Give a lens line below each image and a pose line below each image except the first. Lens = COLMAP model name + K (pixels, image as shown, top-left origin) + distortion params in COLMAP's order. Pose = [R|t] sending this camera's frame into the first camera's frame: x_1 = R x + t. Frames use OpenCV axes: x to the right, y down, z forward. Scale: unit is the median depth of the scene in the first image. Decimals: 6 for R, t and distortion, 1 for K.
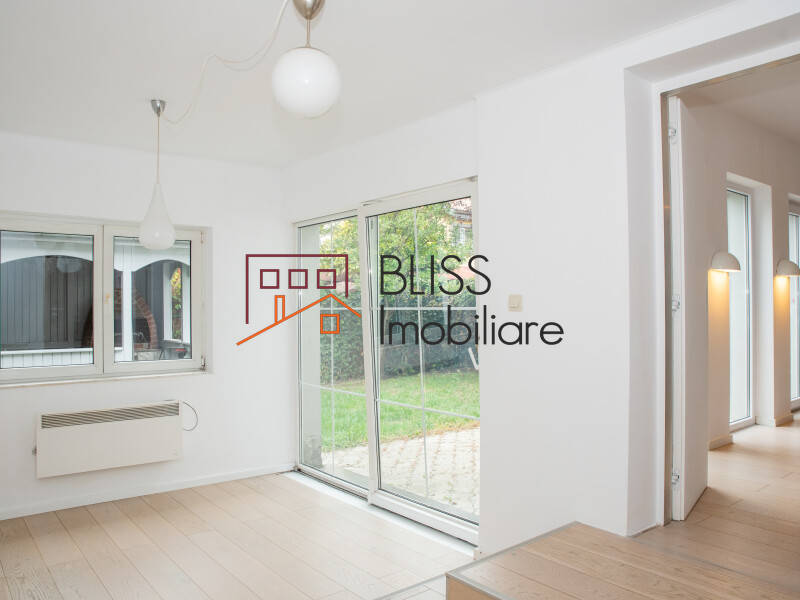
lens RADIAL K [[618.5, 0, 400.0], [0, 618.5, 300.0], [0, 0, 1]] dist [-0.134934, 0.114590]
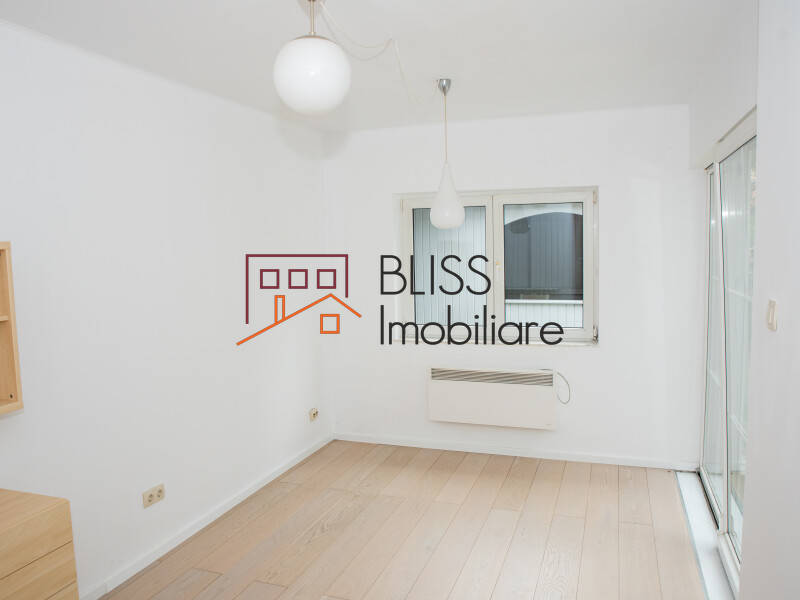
lens RADIAL K [[618.5, 0, 400.0], [0, 618.5, 300.0], [0, 0, 1]] dist [-0.134934, 0.114590]
pose [[0.517721, 0.067123, -0.852912, 0.338239], [0.030254, 0.994858, 0.096658, -0.050619], [0.855014, -0.075846, 0.513028, 0.294569]]
